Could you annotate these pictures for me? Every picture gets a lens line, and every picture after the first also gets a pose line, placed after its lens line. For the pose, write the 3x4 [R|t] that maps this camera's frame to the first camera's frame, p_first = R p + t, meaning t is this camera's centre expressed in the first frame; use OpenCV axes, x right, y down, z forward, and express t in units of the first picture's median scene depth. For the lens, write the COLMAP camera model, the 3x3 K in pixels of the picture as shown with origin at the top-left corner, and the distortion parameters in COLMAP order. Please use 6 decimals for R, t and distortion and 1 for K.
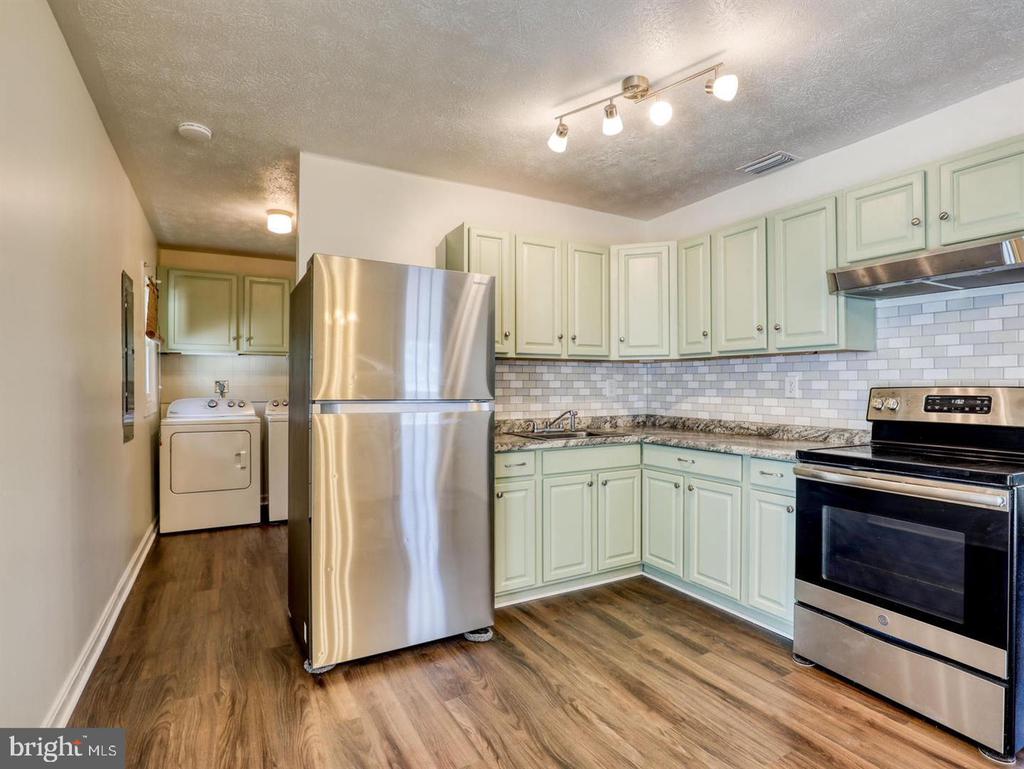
lens RADIAL K [[553.5, 0, 512.0], [0, 553.5, 384.5], [0, 0, 1]] dist [-0.000846, -0.000312]
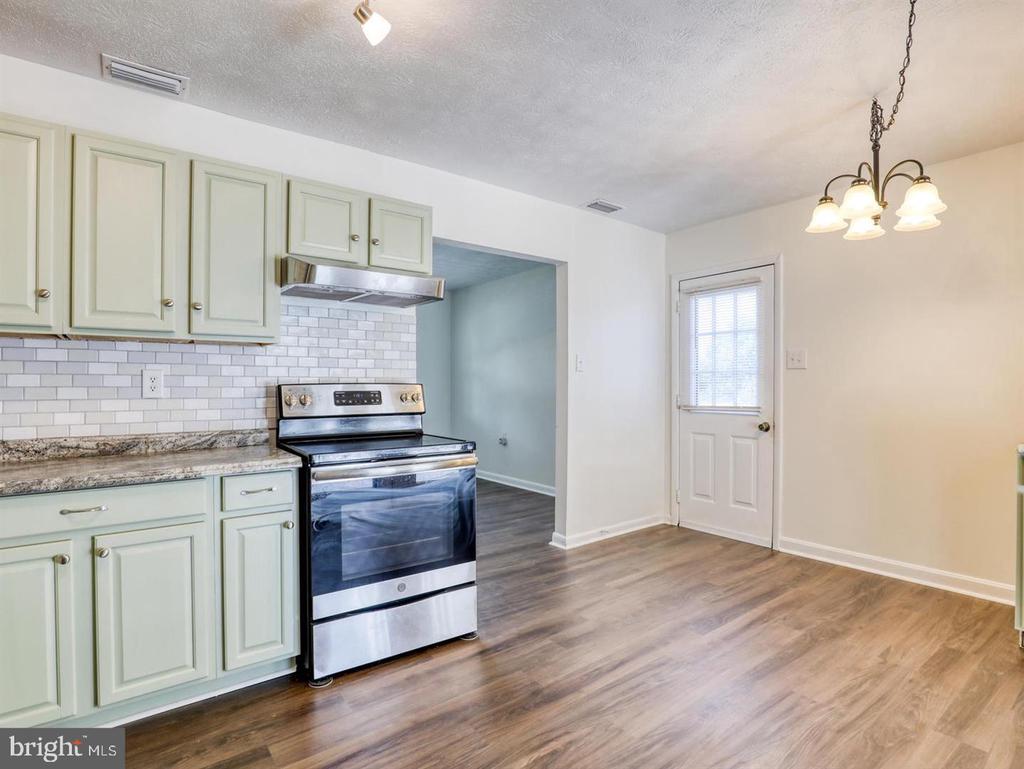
lens RADIAL K [[553.5, 0, 512.0], [0, 553.5, 384.5], [0, 0, 1]] dist [-0.000846, -0.000312]
pose [[-0.162511, -0.001329, 0.986706, -0.346509], [-0.002403, 0.999997, 0.000951, 0.003394], [-0.986704, -0.002216, -0.162513, 0.670932]]
